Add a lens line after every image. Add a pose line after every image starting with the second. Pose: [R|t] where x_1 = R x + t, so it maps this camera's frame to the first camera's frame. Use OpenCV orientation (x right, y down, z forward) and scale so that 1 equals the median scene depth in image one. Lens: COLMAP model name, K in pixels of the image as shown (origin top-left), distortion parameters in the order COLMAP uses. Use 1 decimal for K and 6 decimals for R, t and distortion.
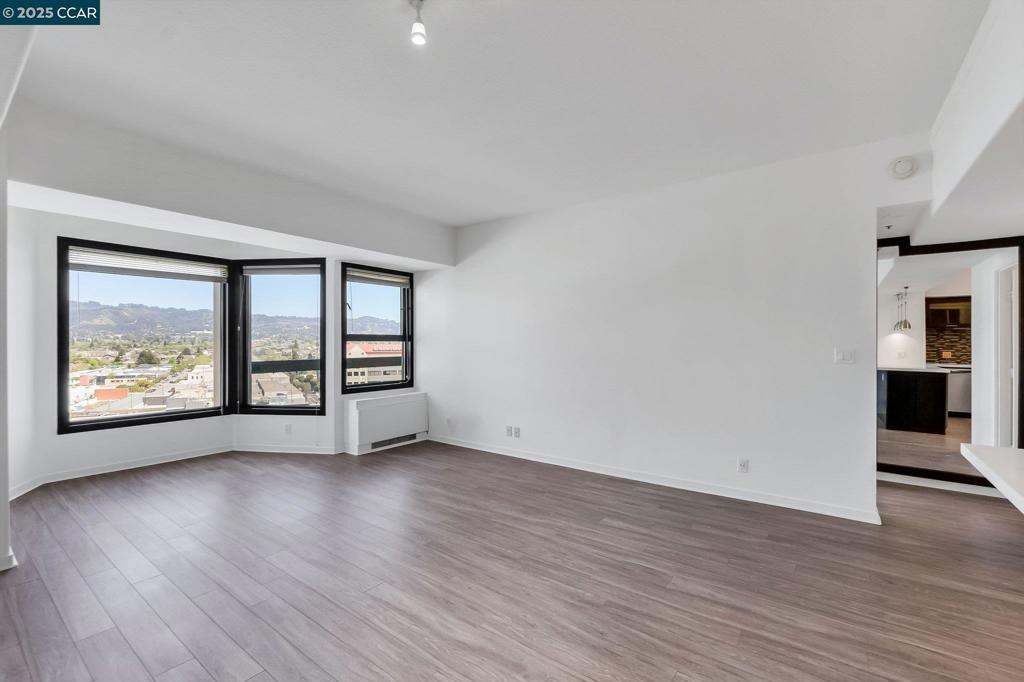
lens RADIAL K [[443.5, 0, 518.7], [0, 443.5, 341.4], [0, 0, 1]] dist [-0.005119, 0.000645]
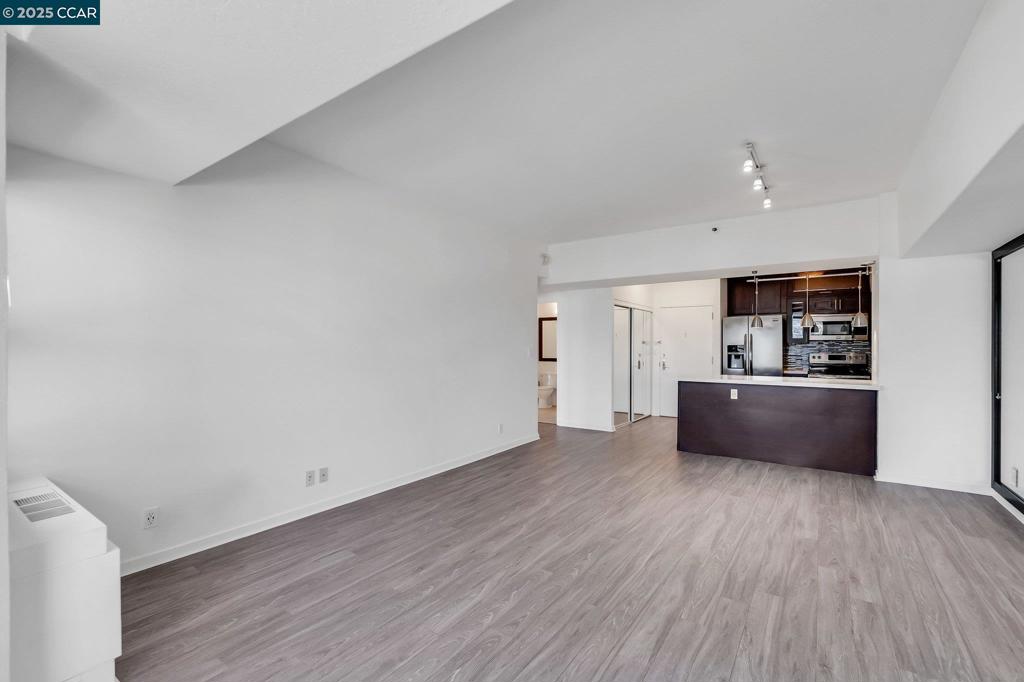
lens RADIAL K [[443.5, 0, 518.8], [0, 443.5, 346.3], [0, 0, 1]] dist [-0.005119, 0.000645]
pose [[-0.029974, -0.002321, 0.999548, -0.795389], [-0.002282, 0.999995, 0.002253, 0.000789], [-0.999548, -0.002213, -0.029979, 0.804292]]
